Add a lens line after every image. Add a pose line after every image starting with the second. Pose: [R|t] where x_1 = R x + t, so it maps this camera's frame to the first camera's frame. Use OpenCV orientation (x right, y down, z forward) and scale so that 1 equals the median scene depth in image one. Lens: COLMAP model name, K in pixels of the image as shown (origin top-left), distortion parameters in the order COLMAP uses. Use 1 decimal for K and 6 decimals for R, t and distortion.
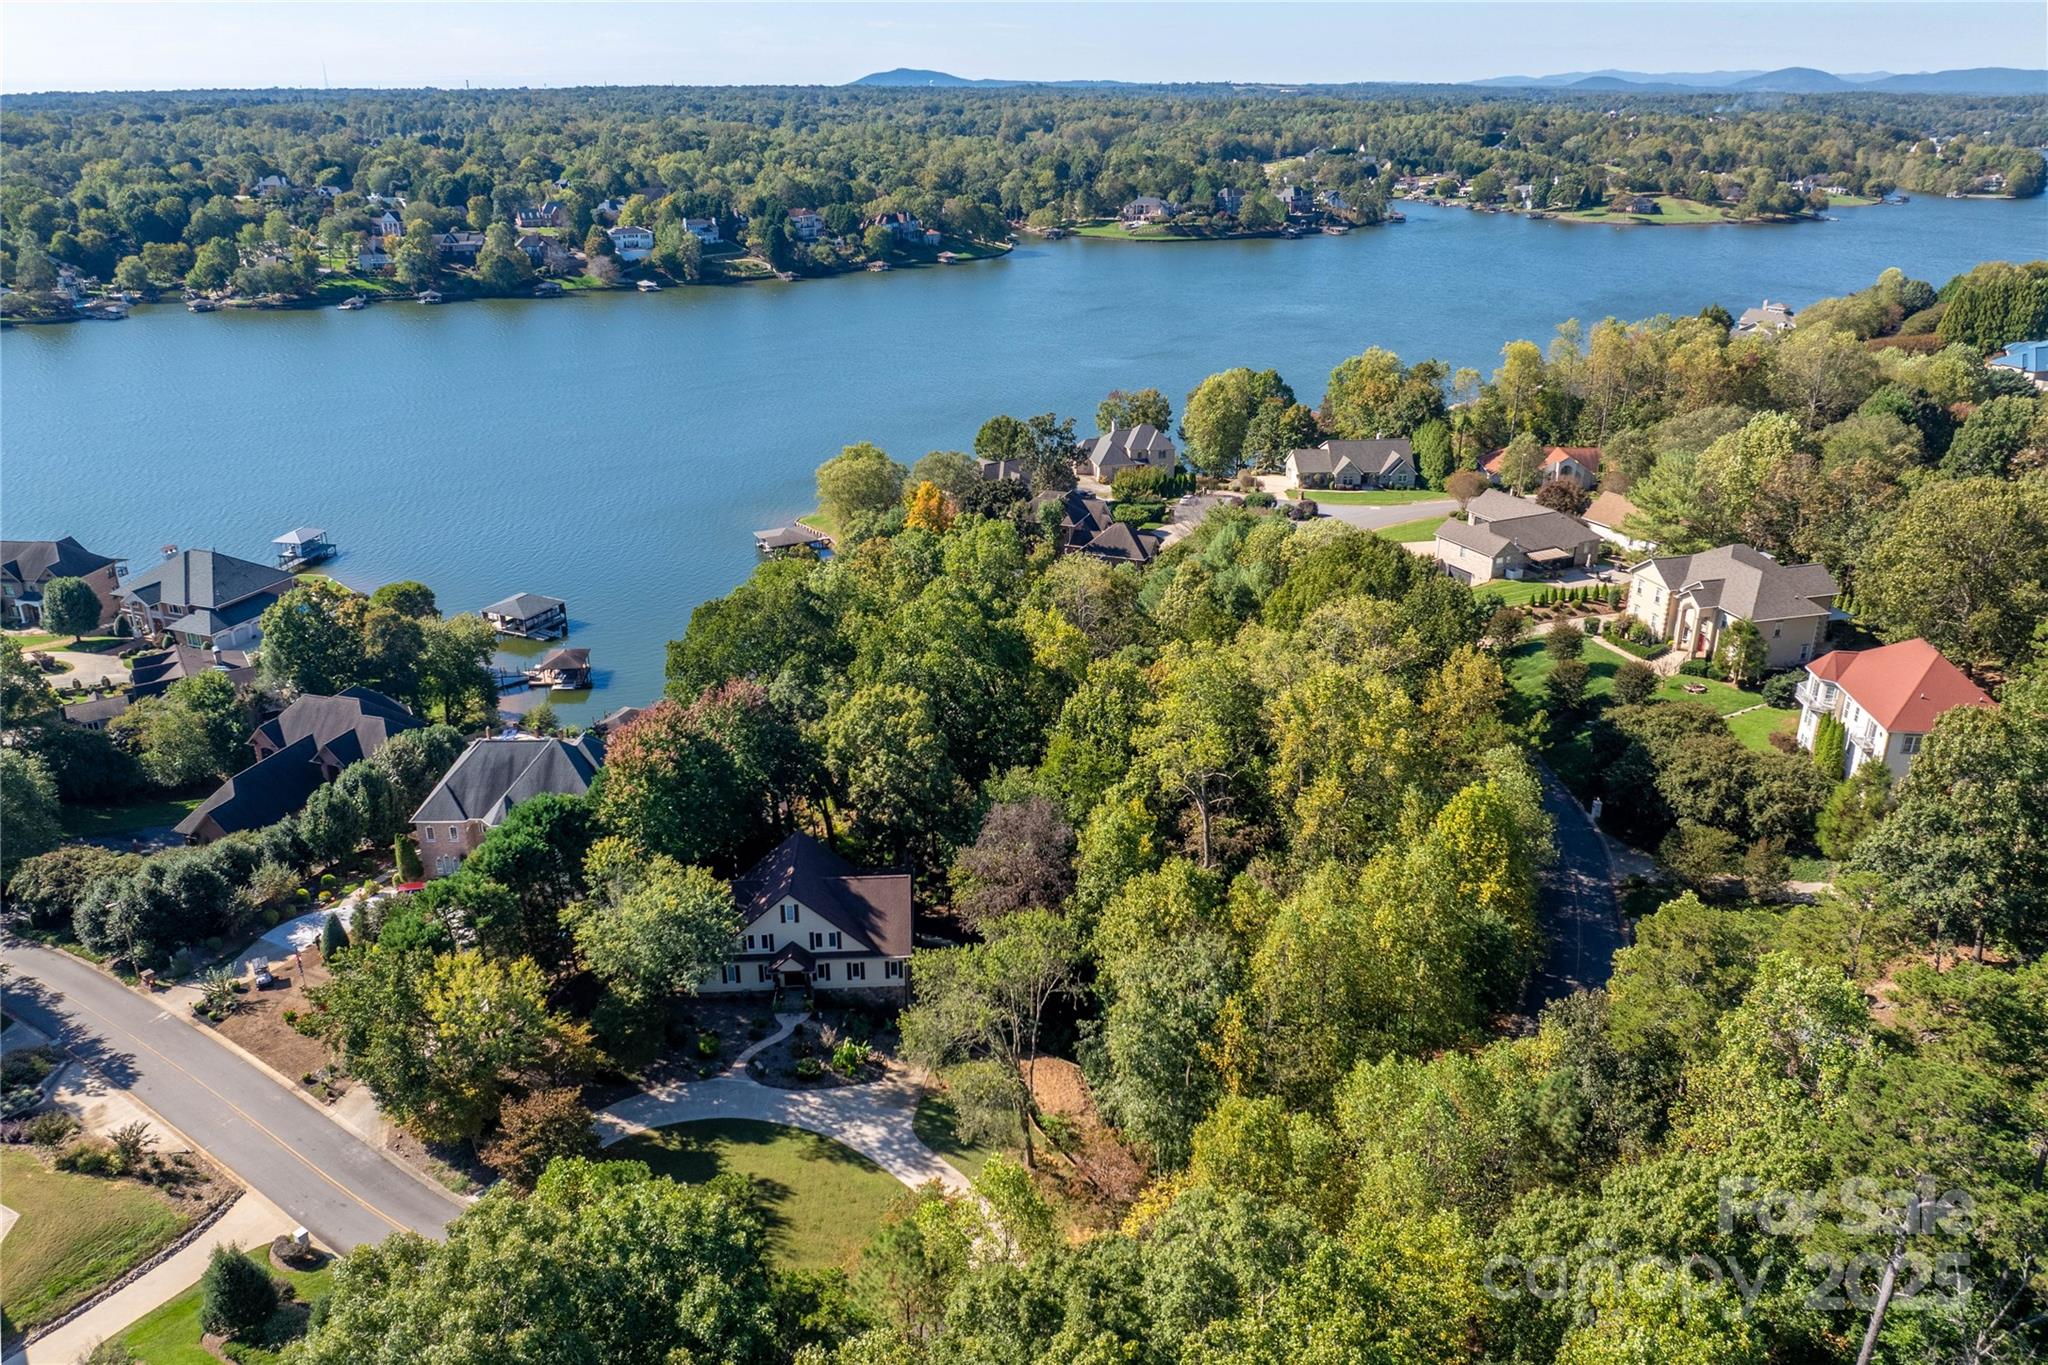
lens RADIAL K [[1474.7, 0, 1024.0], [0, 1474.7, 682.5], [0, 0, 1]] dist [-0.006174, -0.001901]
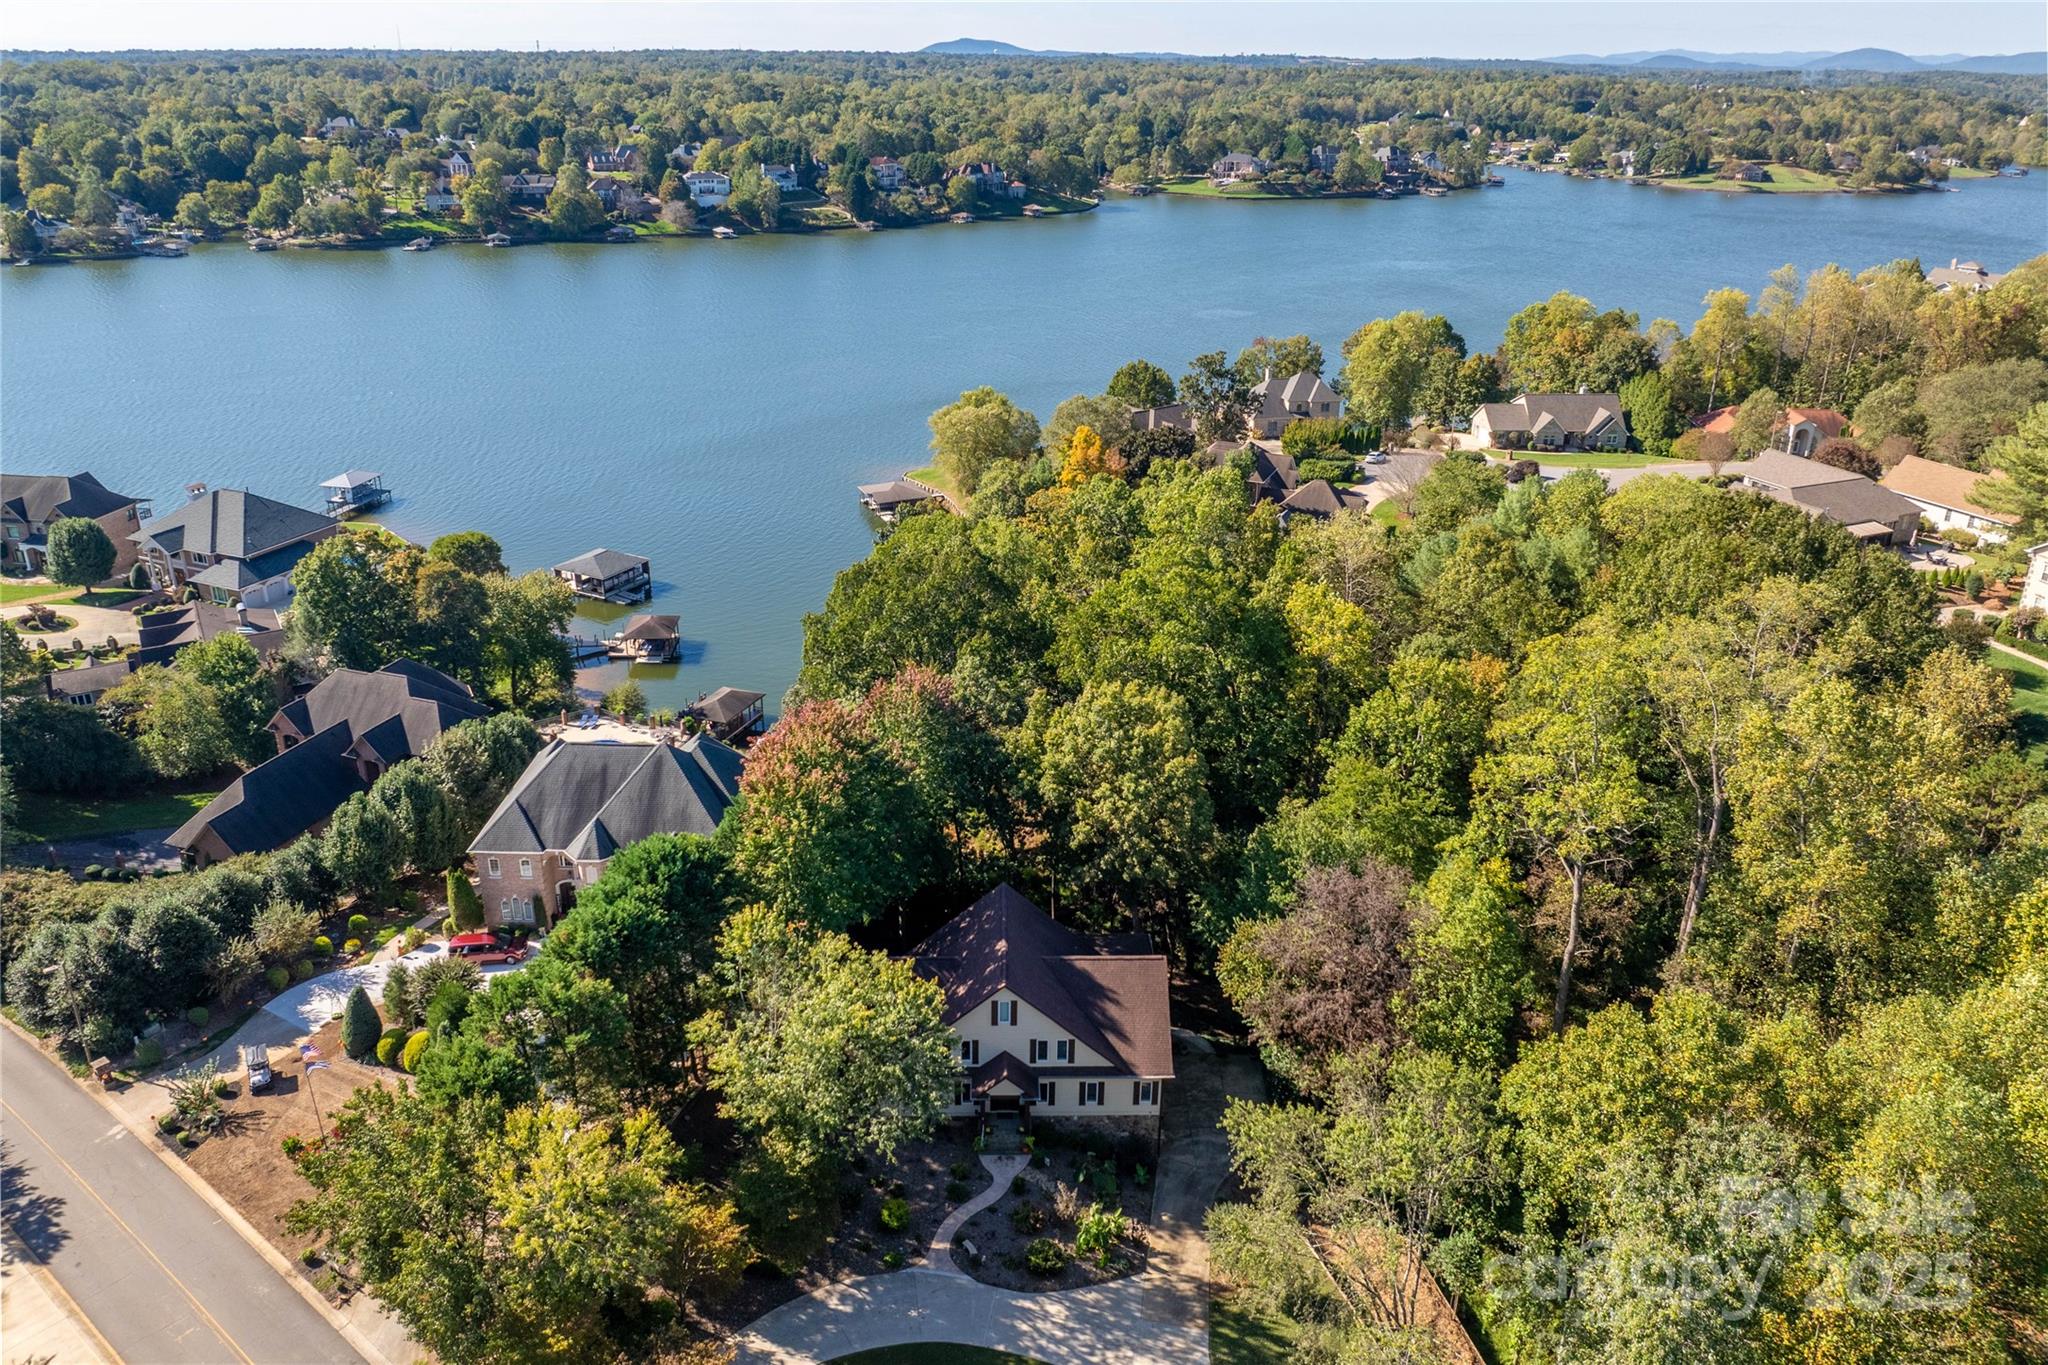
lens RADIAL K [[1465.4, 0, 1027.1], [0, 1465.4, 664.4], [0, 0, 1]] dist [-0.007160, 0.002048]
pose [[0.999231, 0.024906, -0.030295, -0.053123], [-0.024644, 0.999656, 0.008985, -0.005760], [0.030509, -0.008231, 0.999501, 0.125536]]
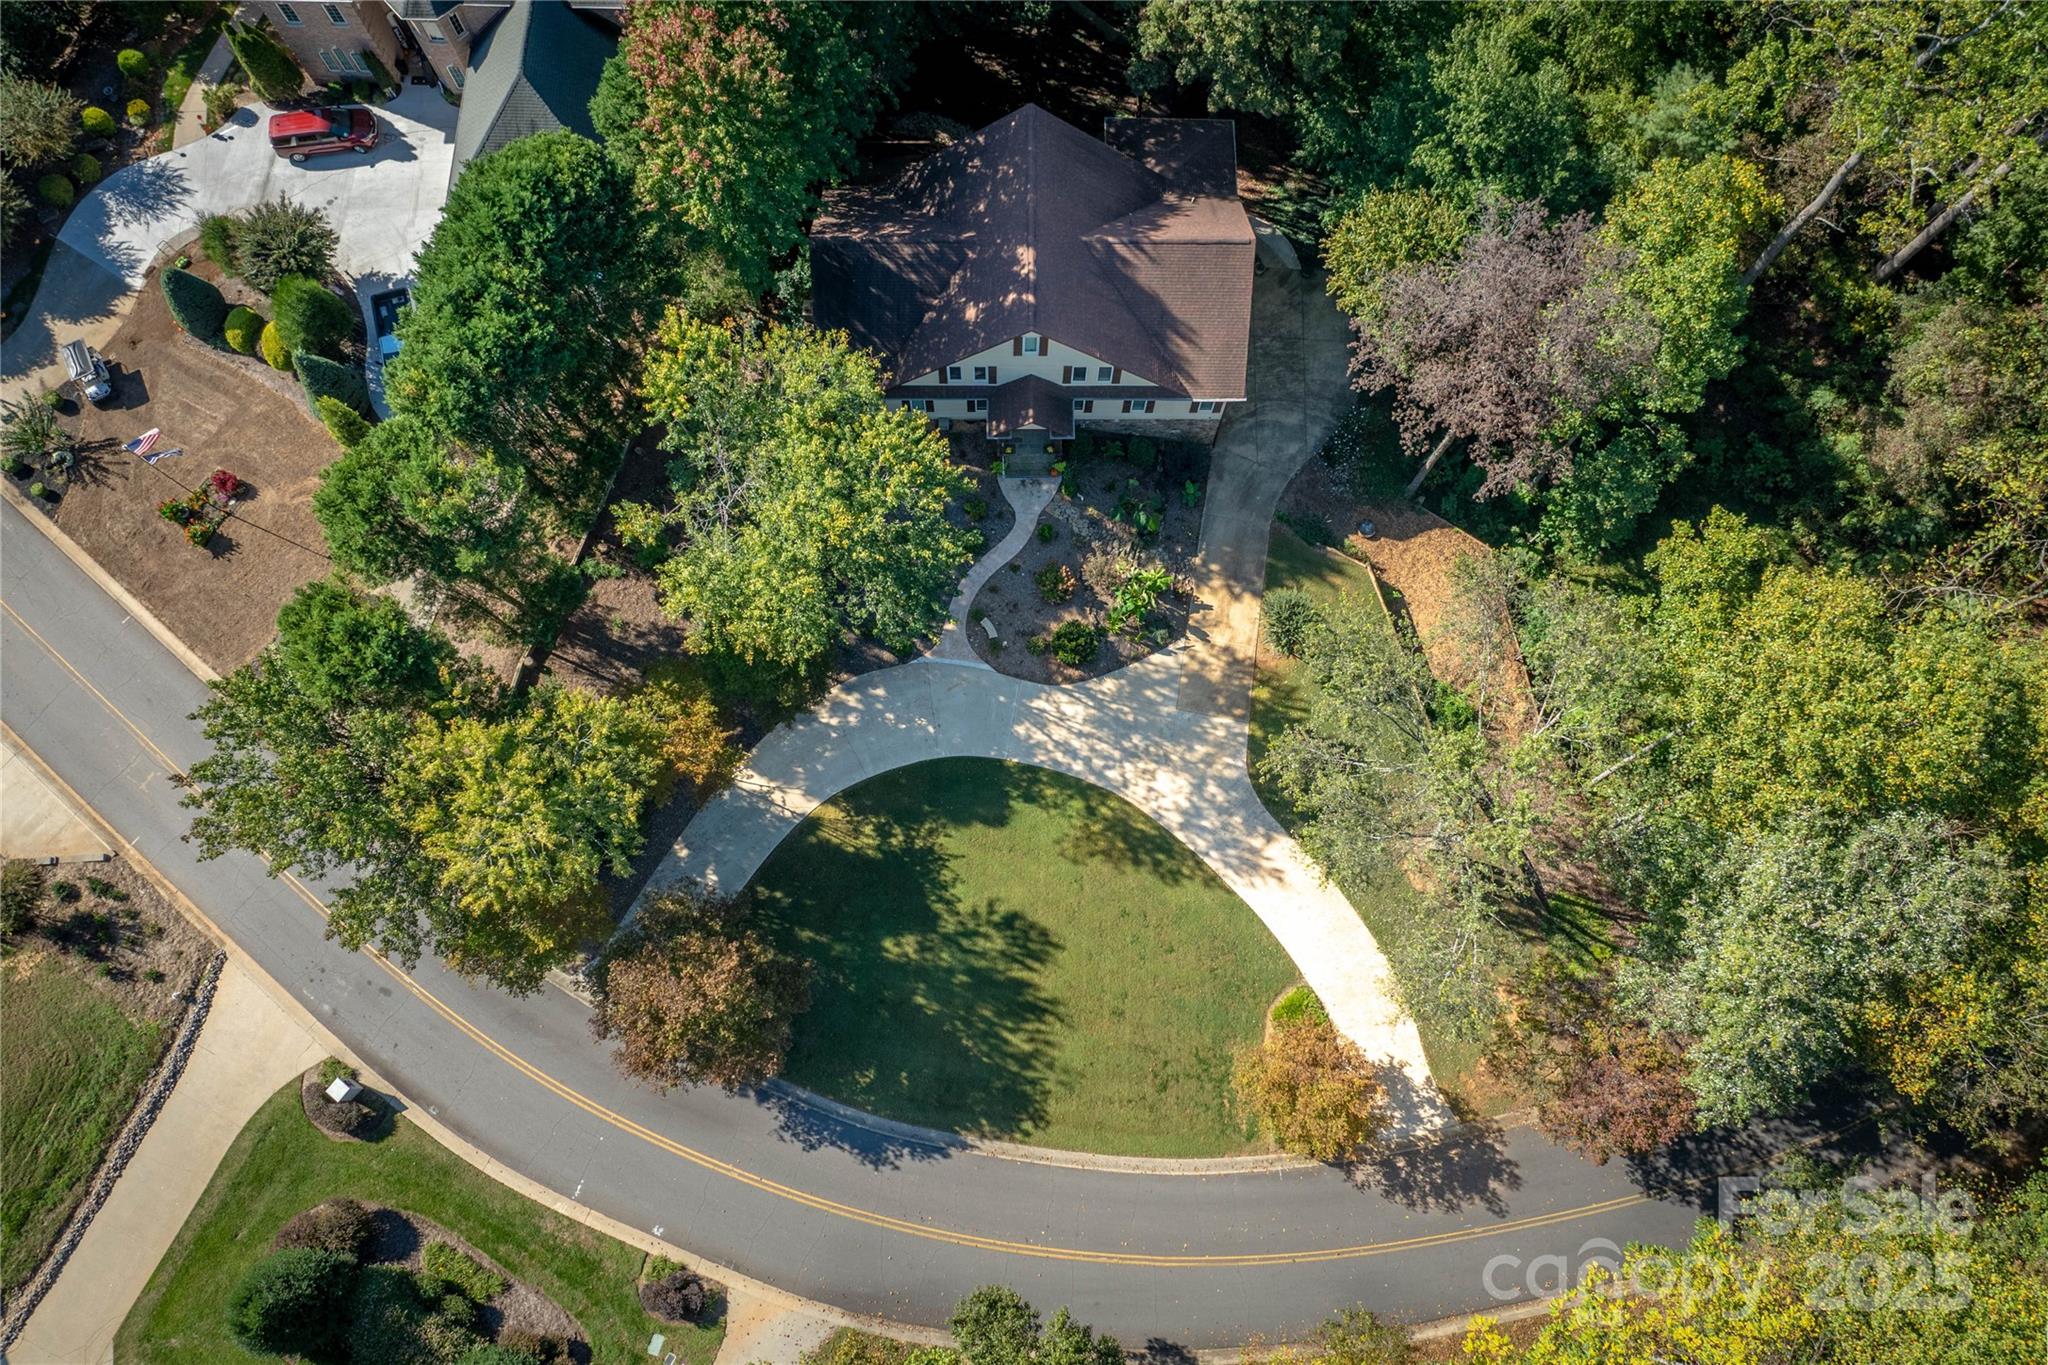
lens RADIAL K [[1474.7, 0, 1024.0], [0, 1474.7, 682.5], [0, 0, 1]] dist [-0.006174, -0.001901]
pose [[0.996126, 0.087578, -0.007972, -0.059347], [-0.040625, 0.538675, 0.841534, -0.089178], [0.077994, -0.837950, 0.540146, 0.249915]]
